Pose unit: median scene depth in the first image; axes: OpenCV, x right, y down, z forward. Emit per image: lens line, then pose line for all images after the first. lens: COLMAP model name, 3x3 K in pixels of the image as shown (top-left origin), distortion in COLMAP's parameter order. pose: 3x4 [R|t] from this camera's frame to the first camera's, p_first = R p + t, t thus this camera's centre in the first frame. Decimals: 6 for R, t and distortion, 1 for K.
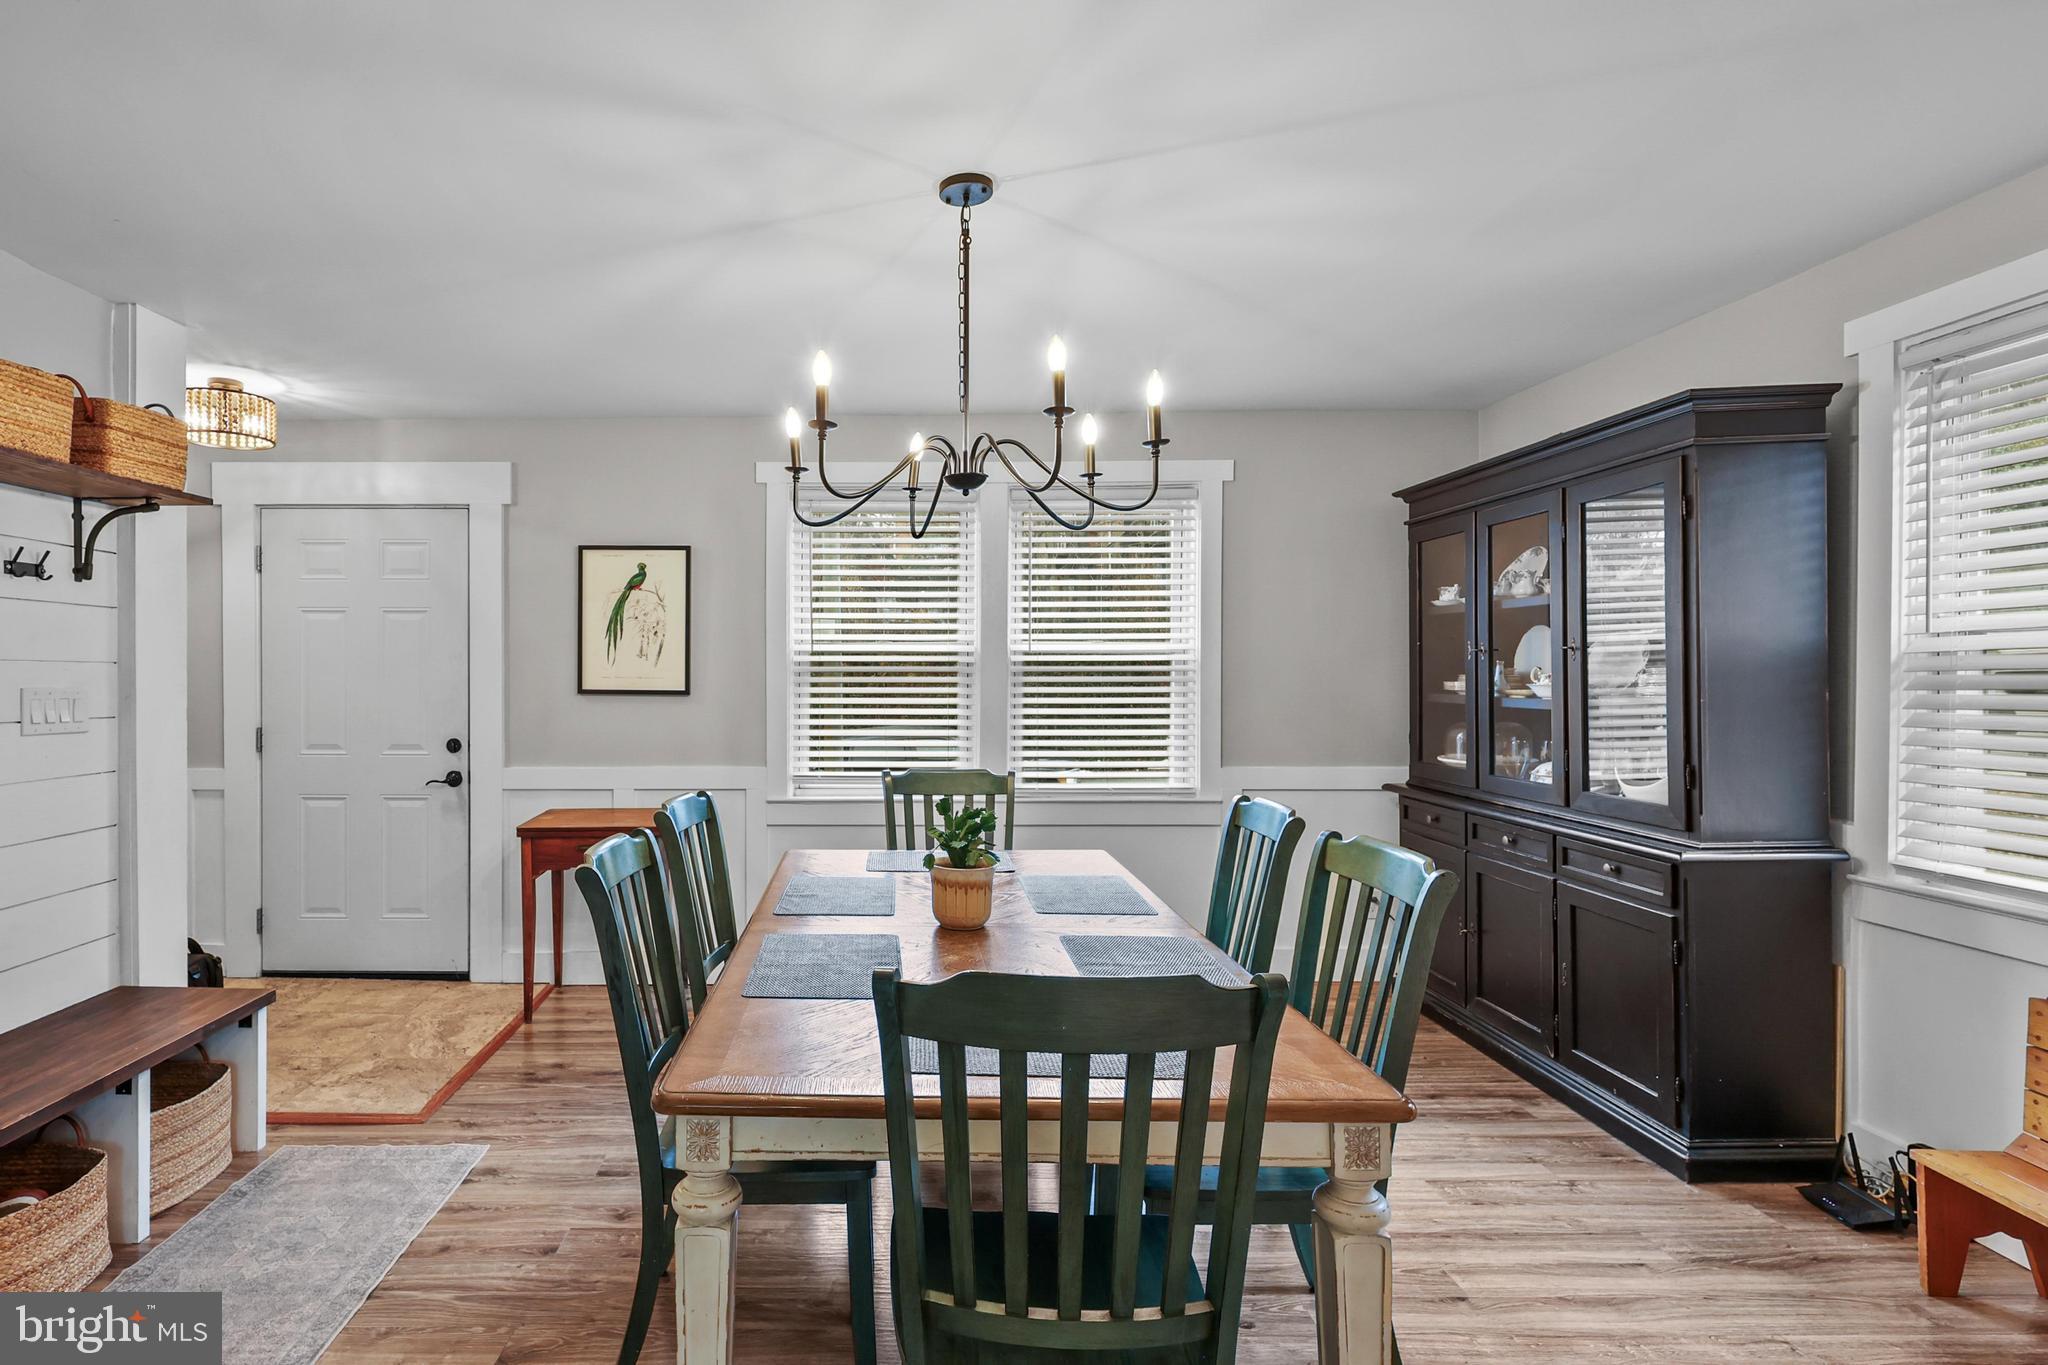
lens RADIAL K [[1115.7, 0, 1023.8], [0, 1115.7, 685.3], [0, 0, 1]] dist [0.004498, -0.000218]
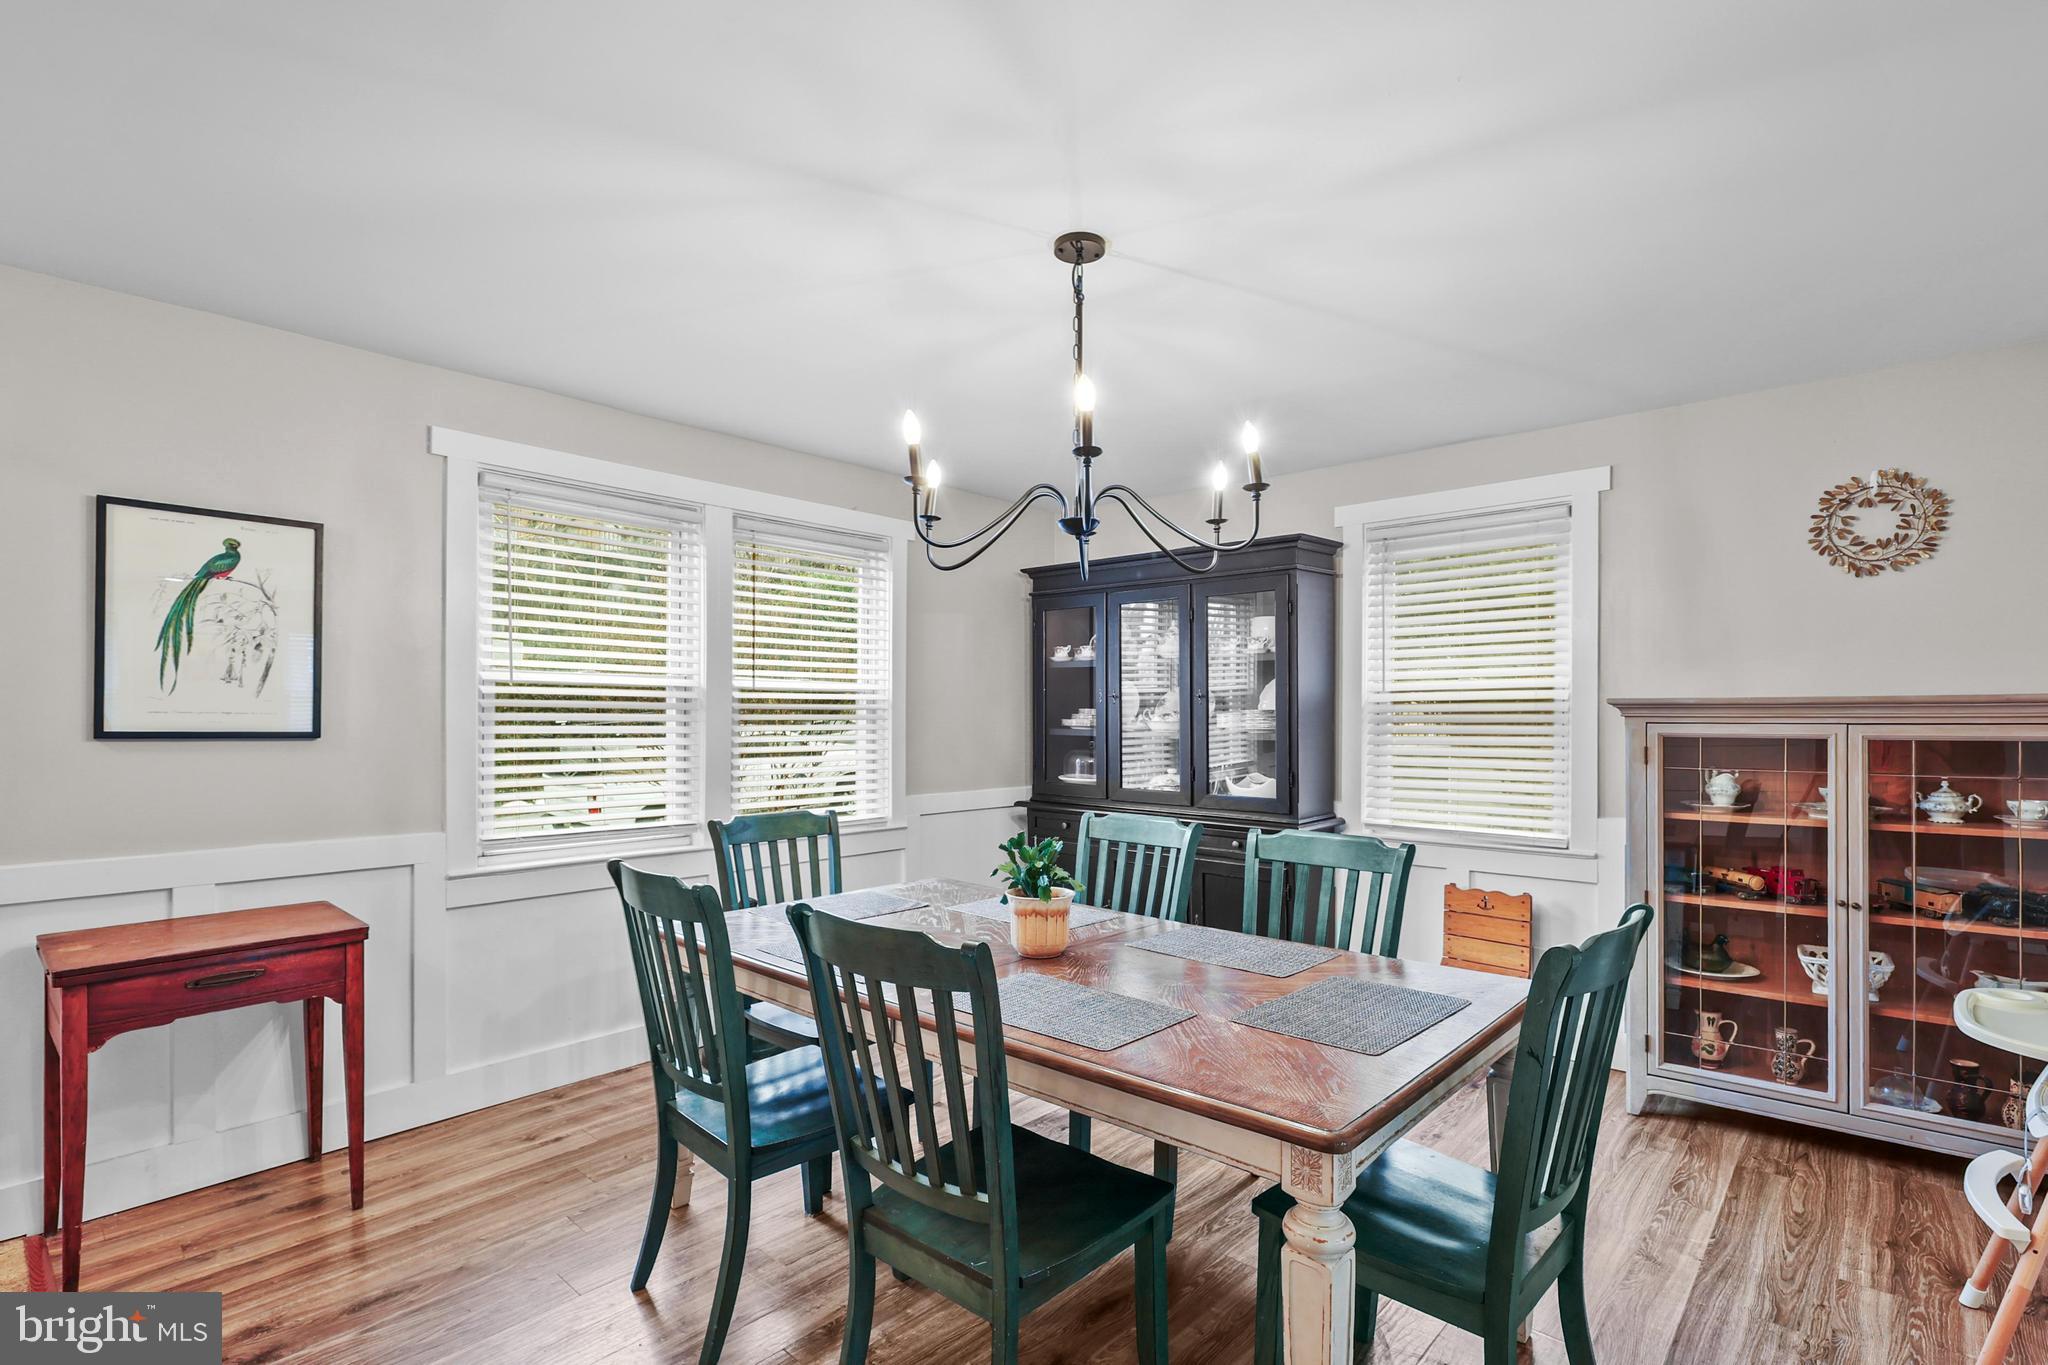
lens RADIAL K [[975.8, 0, 1003.2], [0, 975.8, 714.4], [0, 0, 1]] dist [-0.000017, 0.000655]
pose [[0.653273, 0.004944, 0.757106, -0.496615], [0.004614, 0.999934, -0.010511, 0.002273], [-0.757108, 0.010359, 0.653208, 0.288096]]
